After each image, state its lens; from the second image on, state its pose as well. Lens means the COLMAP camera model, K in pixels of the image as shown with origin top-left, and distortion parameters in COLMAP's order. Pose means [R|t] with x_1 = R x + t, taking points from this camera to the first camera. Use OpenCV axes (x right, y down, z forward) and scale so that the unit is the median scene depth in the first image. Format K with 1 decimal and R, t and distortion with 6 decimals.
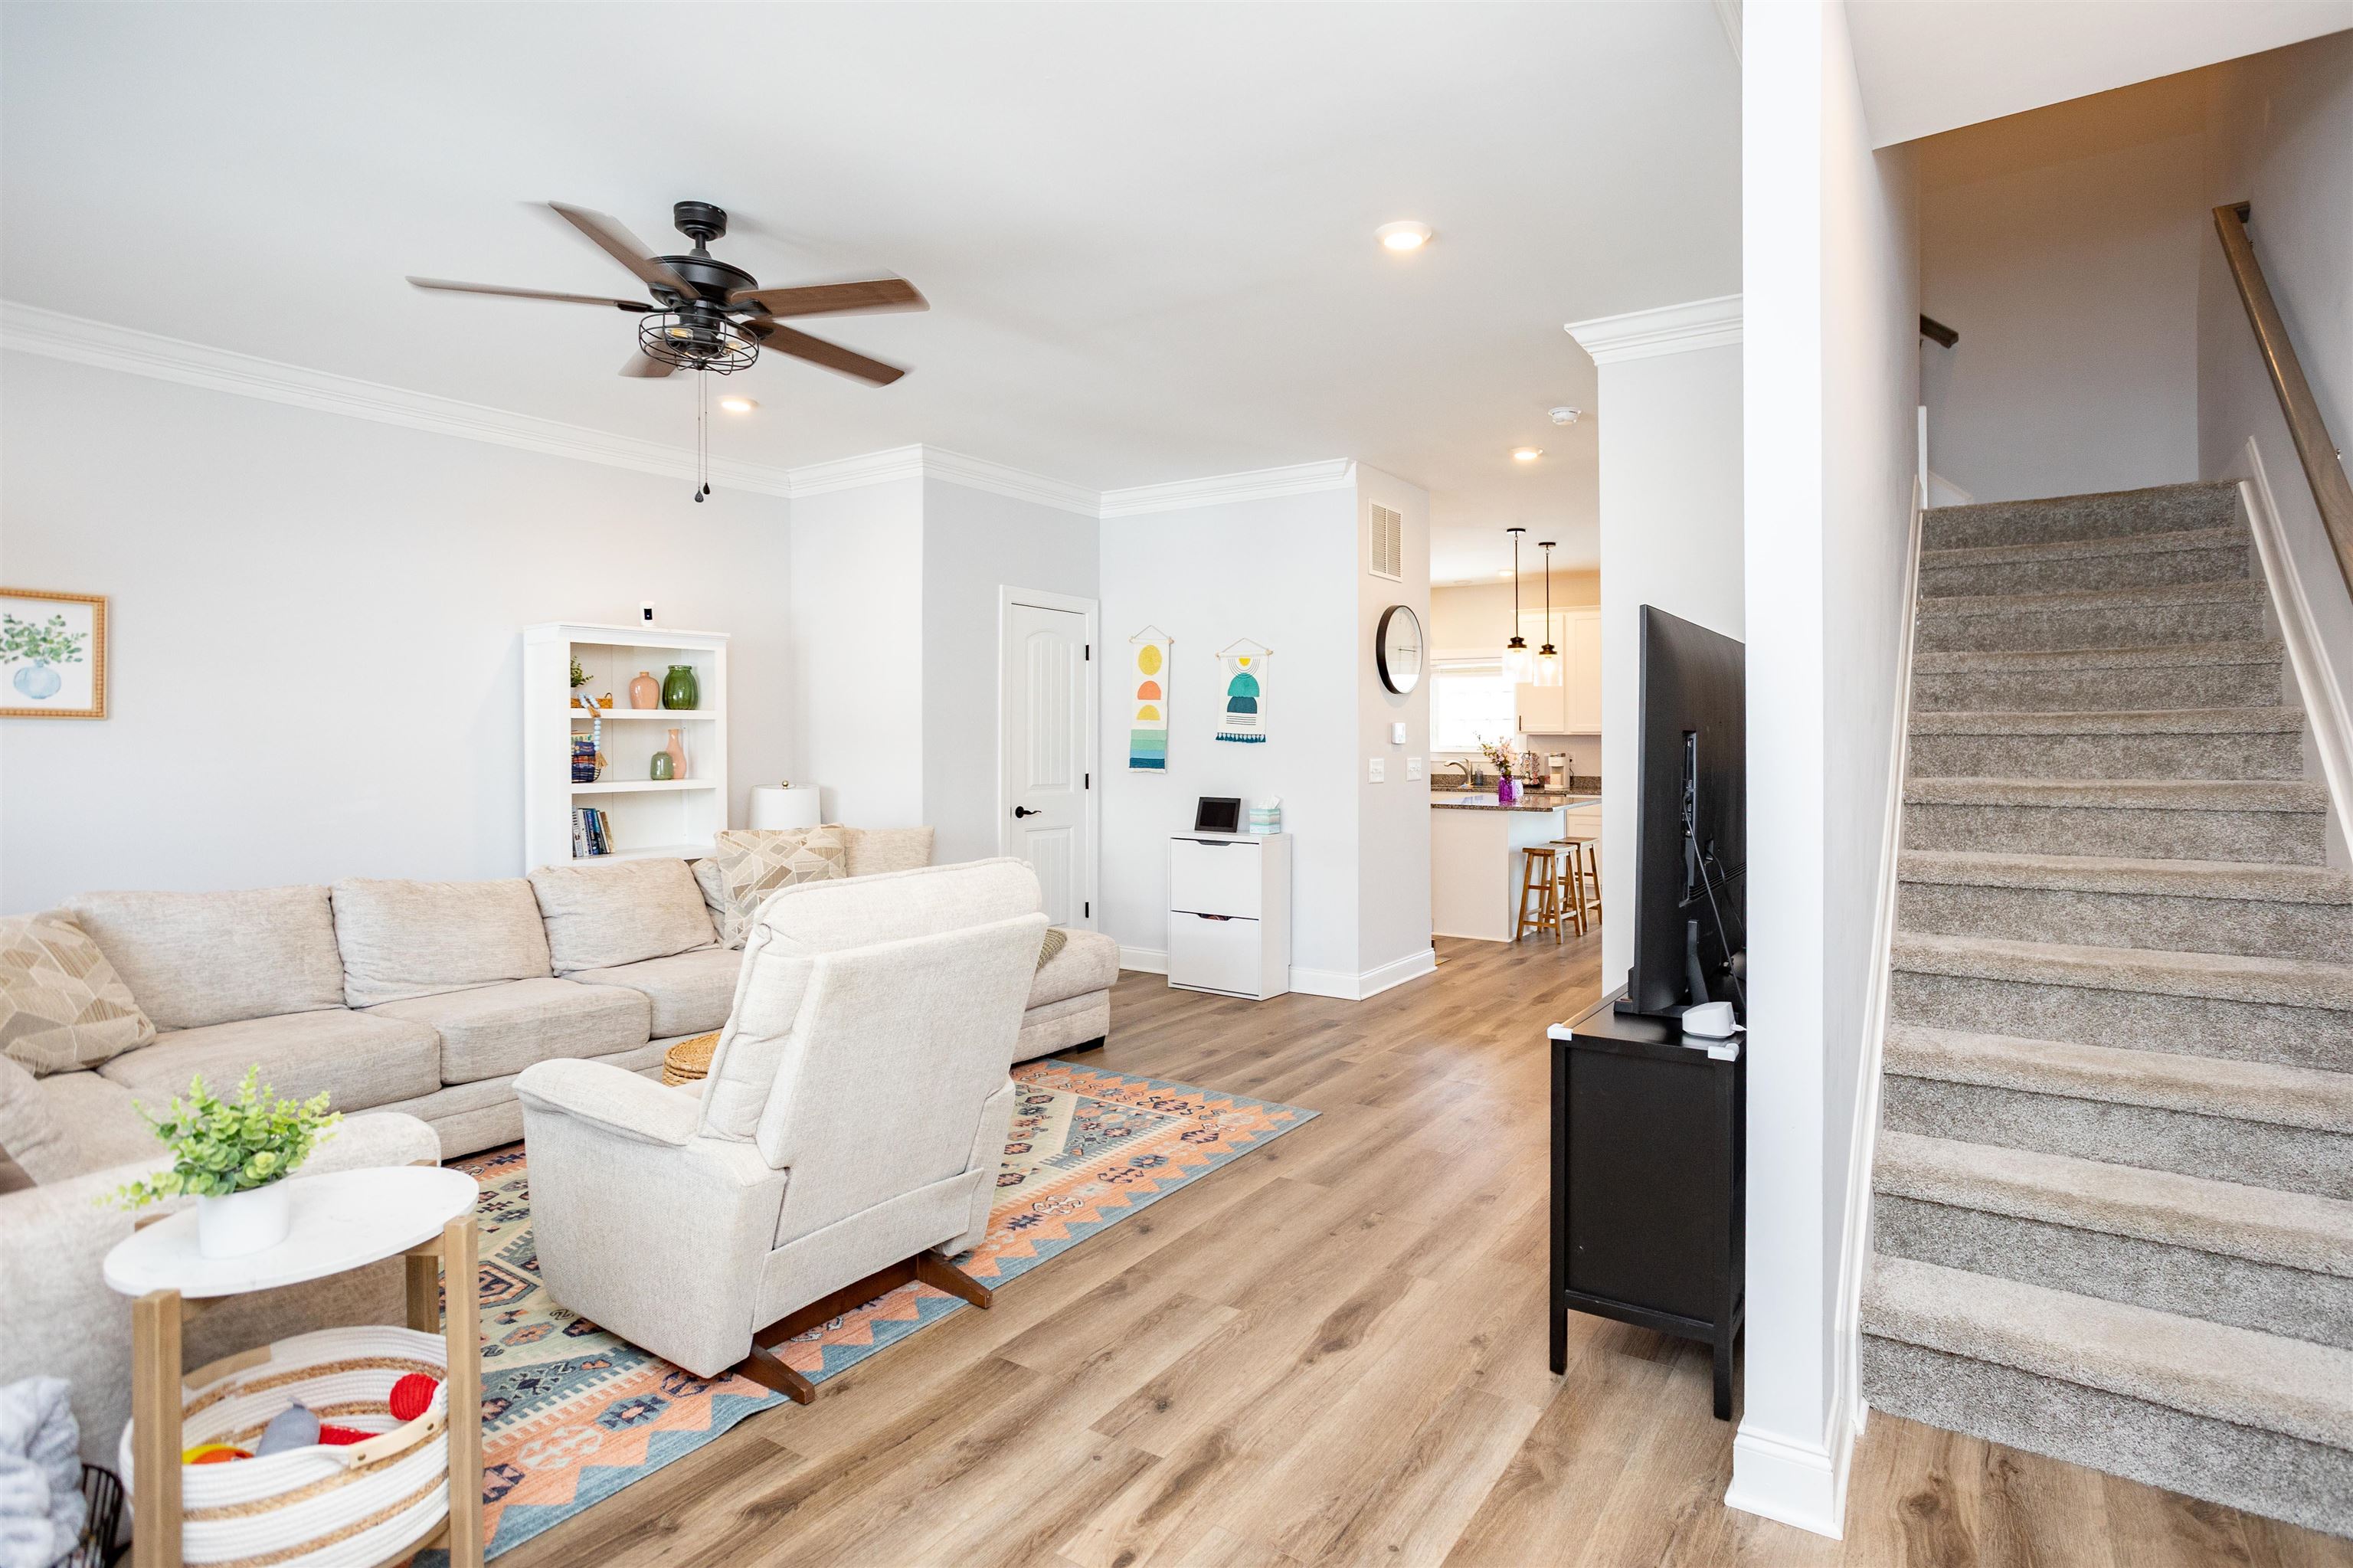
lens RADIAL K [[1137.0, 0, 1216.5], [0, 1137.0, 767.0], [0, 0, 1]] dist [-0.024338, 0.017380]
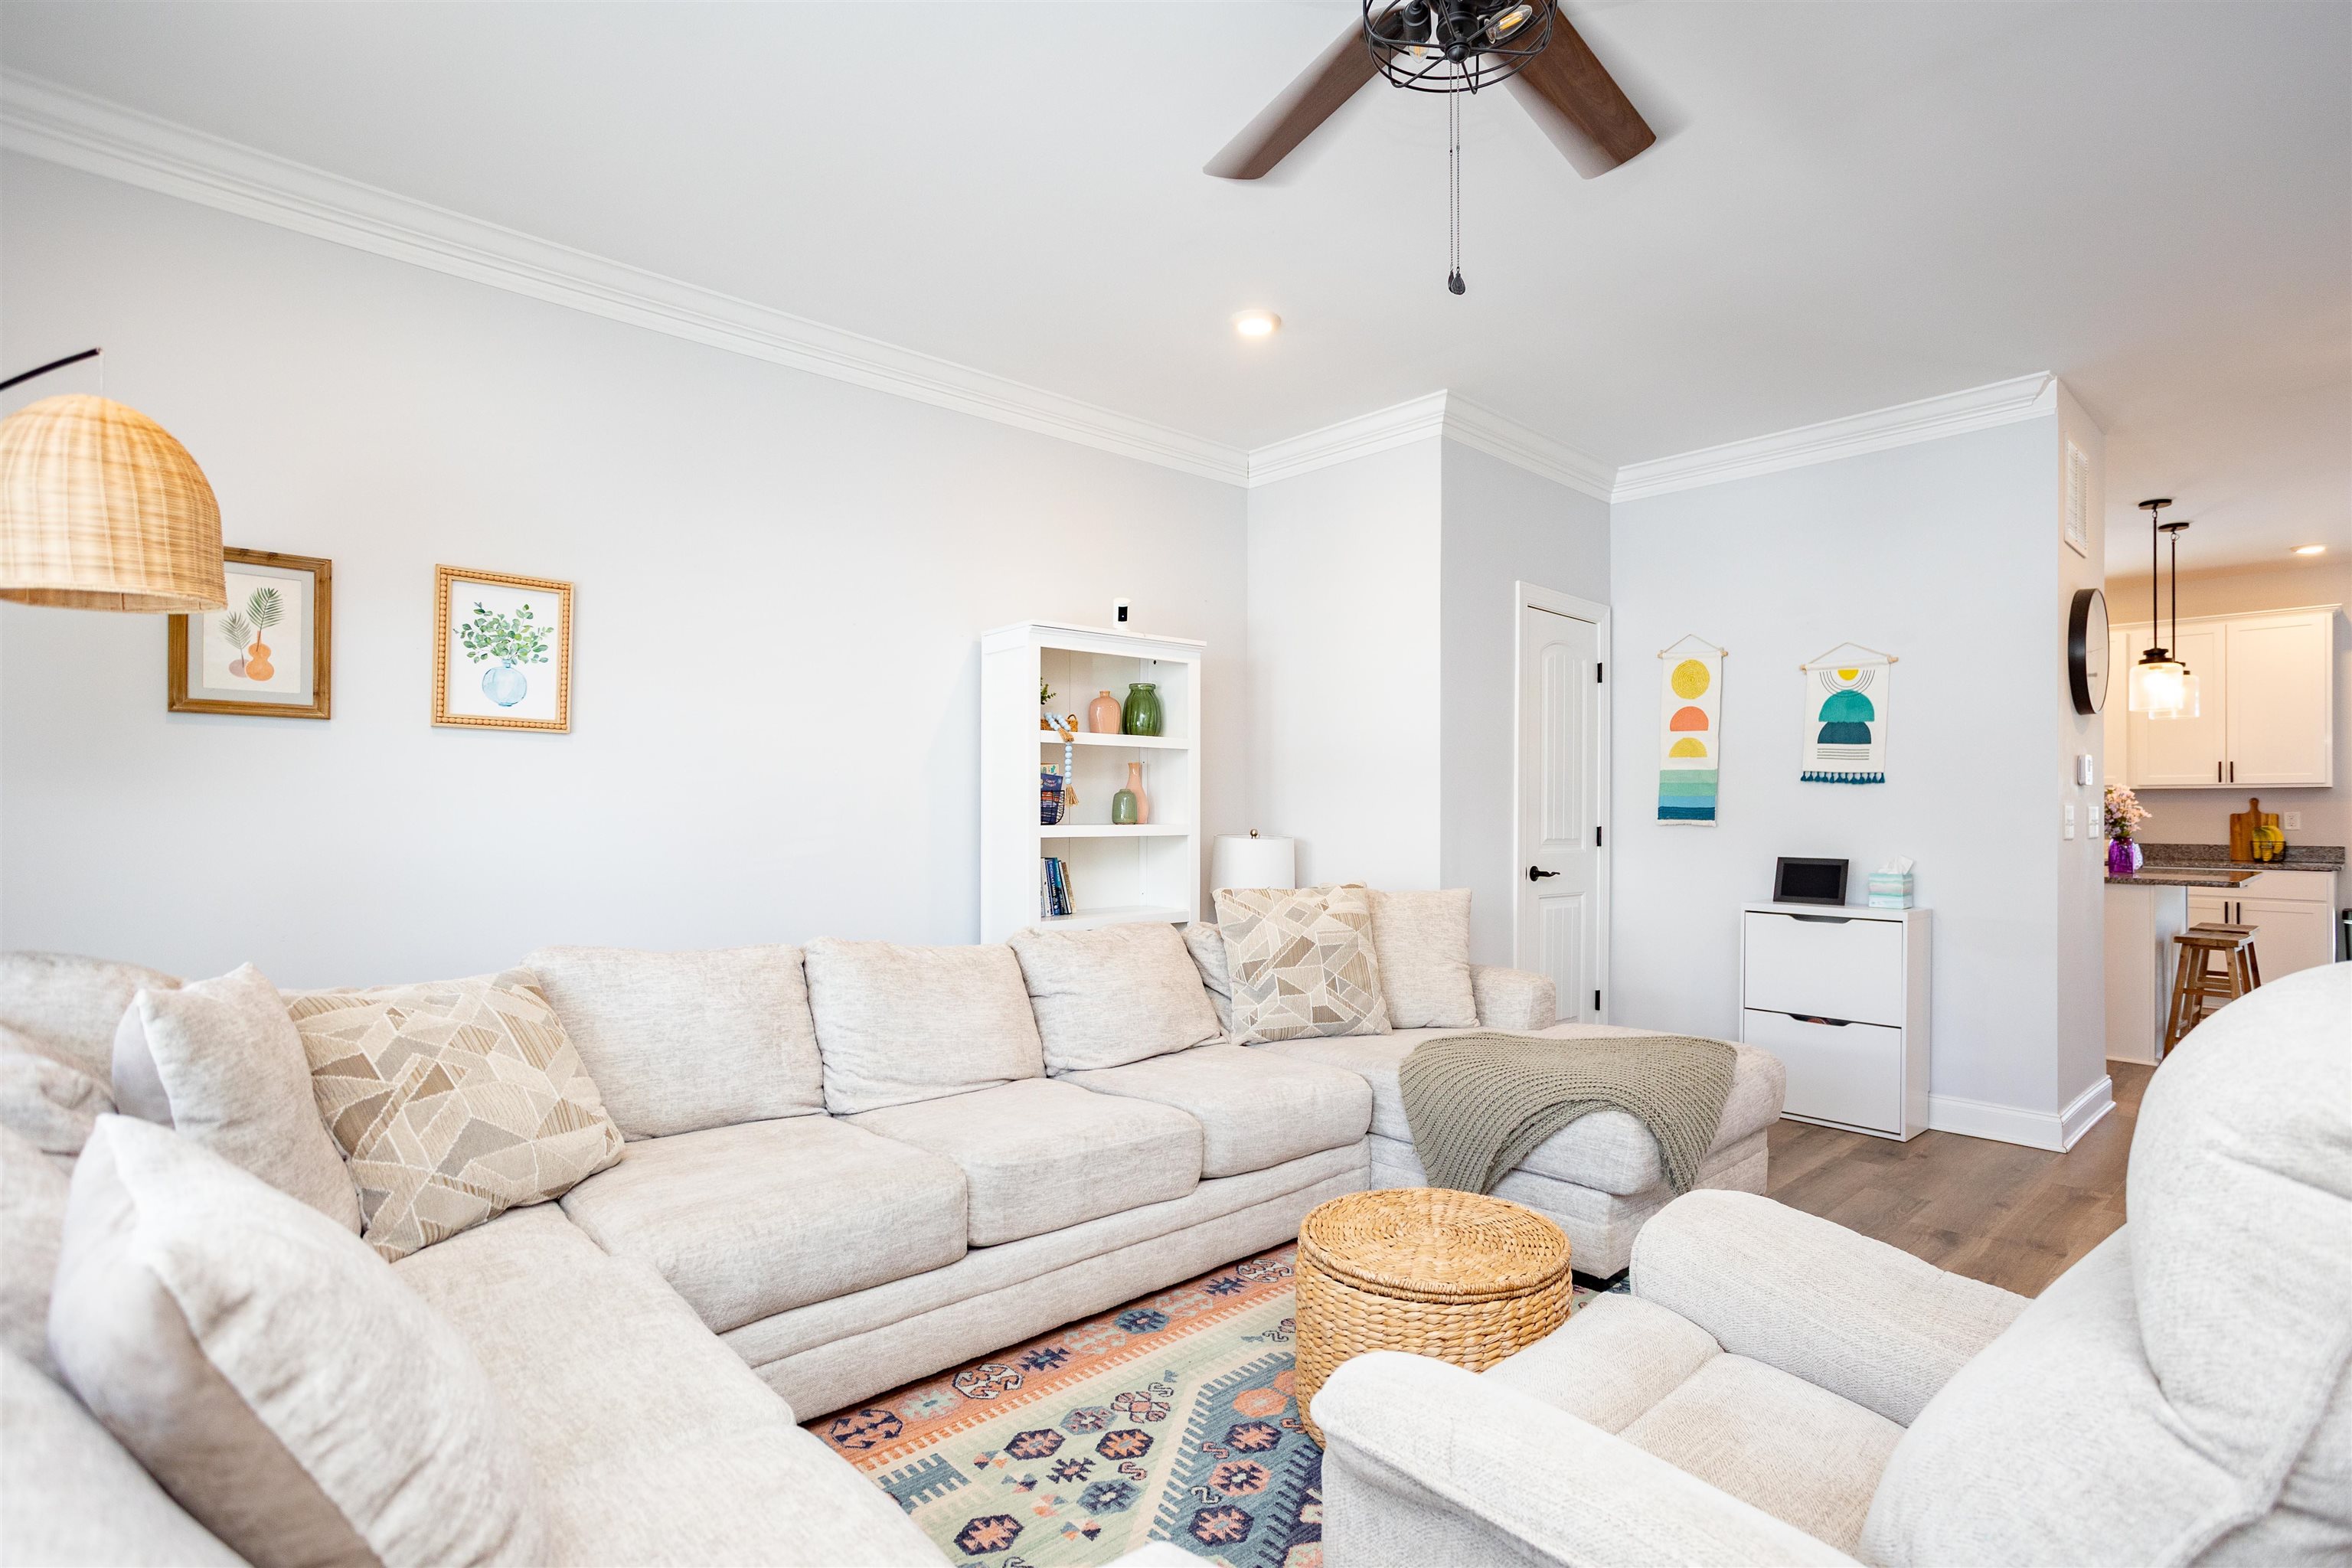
lens RADIAL K [[1136.4, 0, 1199.6], [0, 1136.4, 808.5], [0, 0, 1]] dist [-0.024338, 0.017380]
pose [[0.968595, 0.004034, -0.248610, -0.318506], [-0.010206, 0.999671, -0.023541, 0.025328], [0.248433, 0.025340, 0.968318, 0.304296]]
